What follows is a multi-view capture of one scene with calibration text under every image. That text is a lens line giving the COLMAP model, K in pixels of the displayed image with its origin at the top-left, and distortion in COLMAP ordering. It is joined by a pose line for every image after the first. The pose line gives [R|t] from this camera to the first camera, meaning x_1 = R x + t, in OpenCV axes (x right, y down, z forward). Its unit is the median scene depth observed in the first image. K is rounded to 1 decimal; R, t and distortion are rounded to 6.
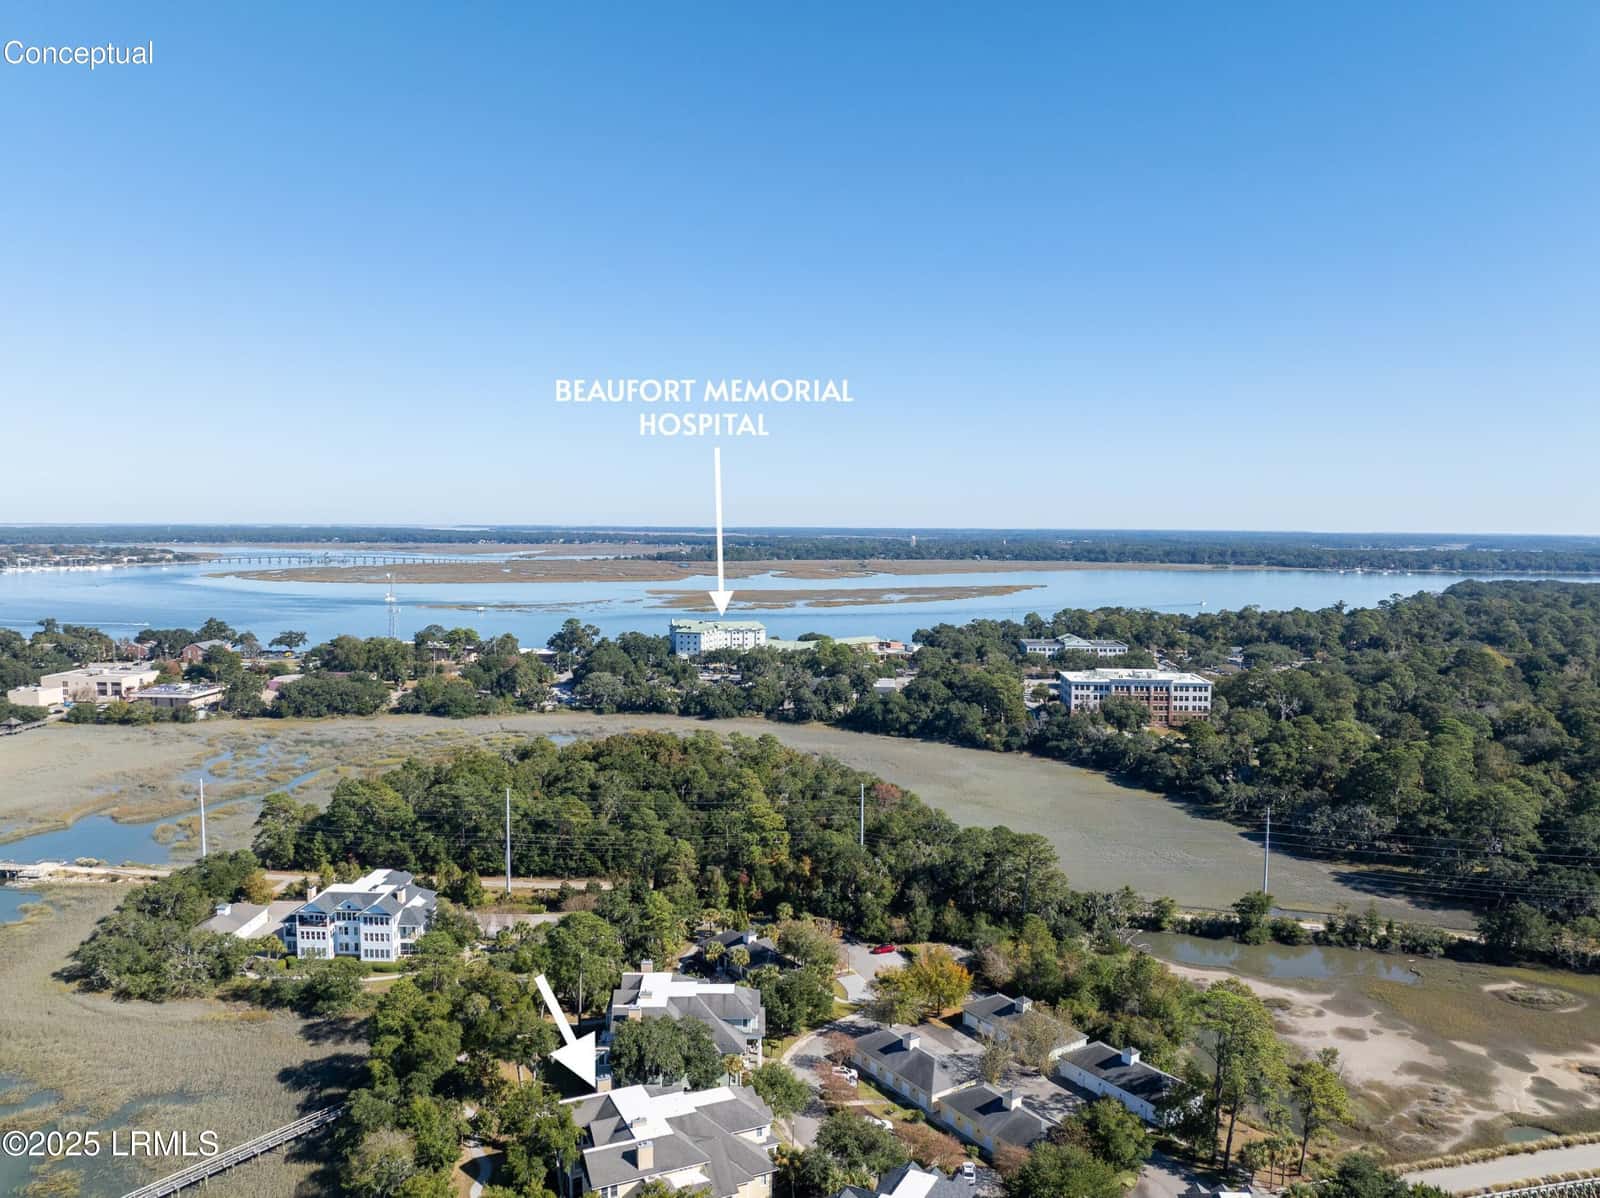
lens RADIAL K [[1125.4, 0, 800.0], [0, 1125.4, 599.0], [0, 0, 1]] dist [-0.040838, -0.002634]
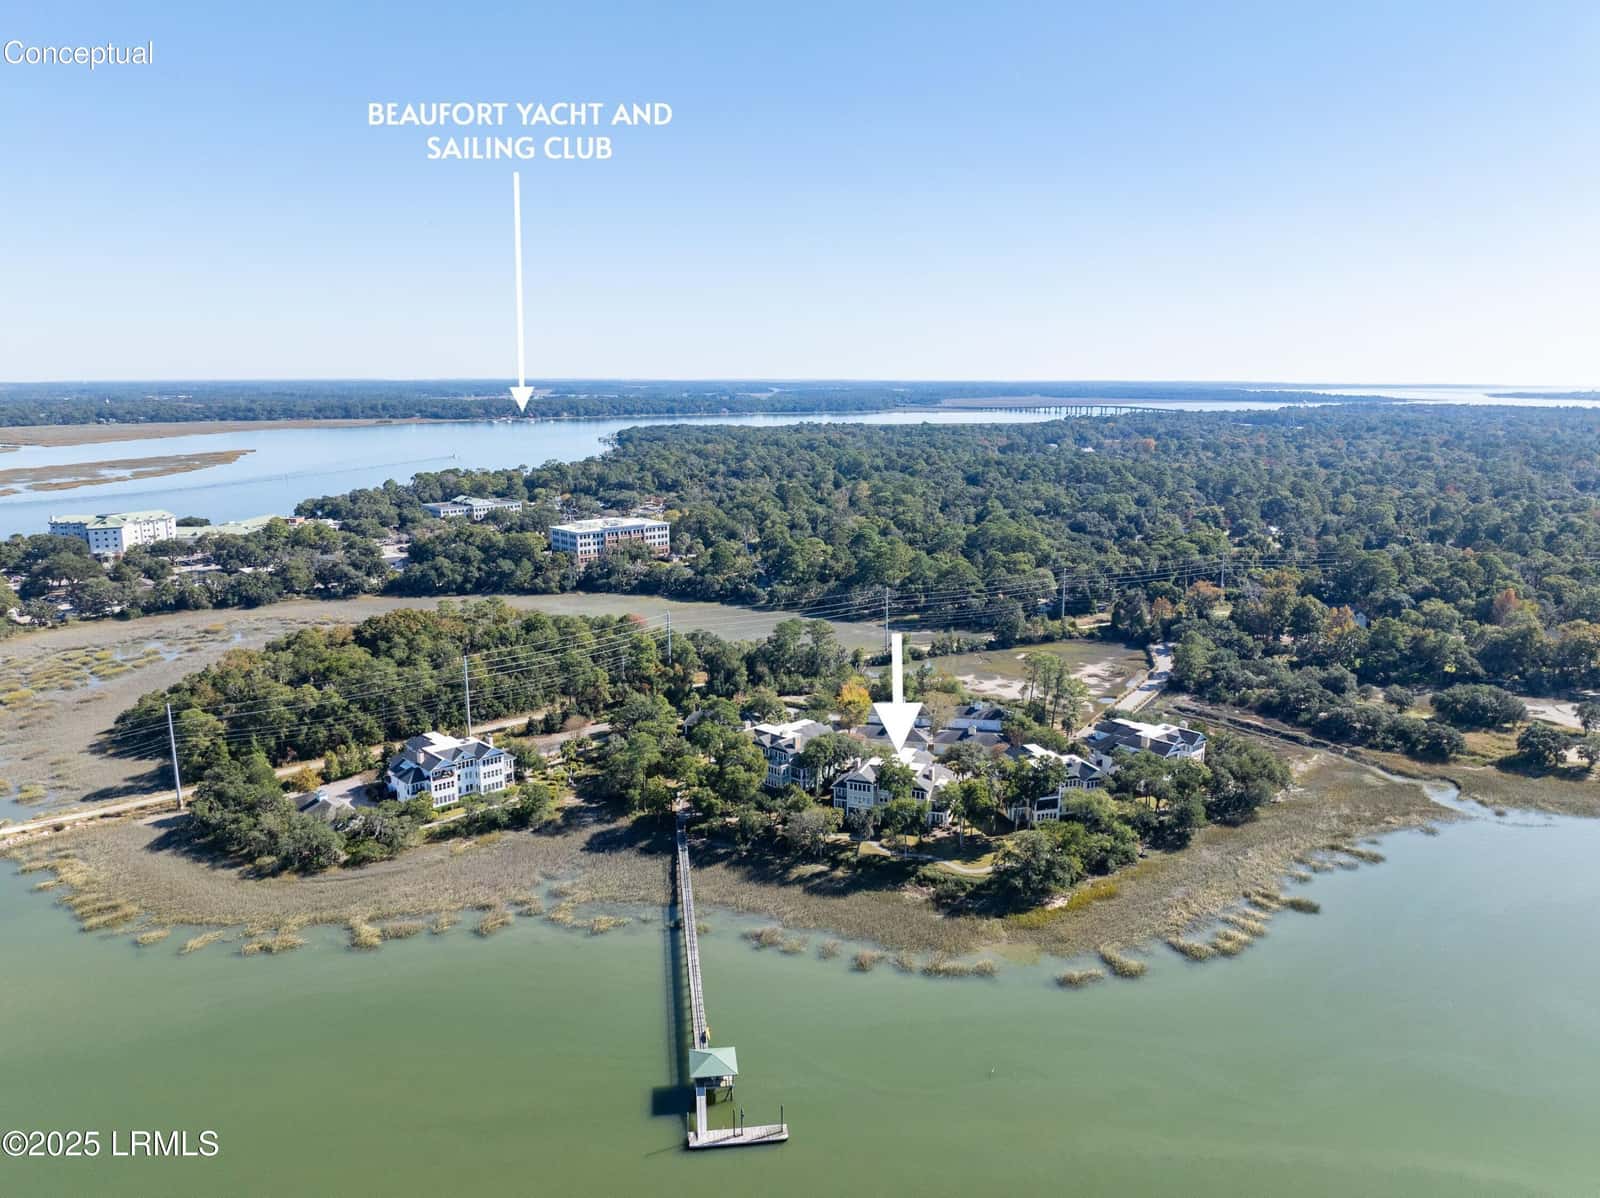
lens RADIAL K [[1125.4, 0, 800.0], [0, 1125.4, 599.0], [0, 0, 1]] dist [-0.040838, -0.002634]
pose [[0.715521, -0.141150, 0.684183, -0.412271], [0.049058, 0.987110, 0.152339, -0.029270], [-0.696866, -0.075437, 0.713223, -0.057566]]
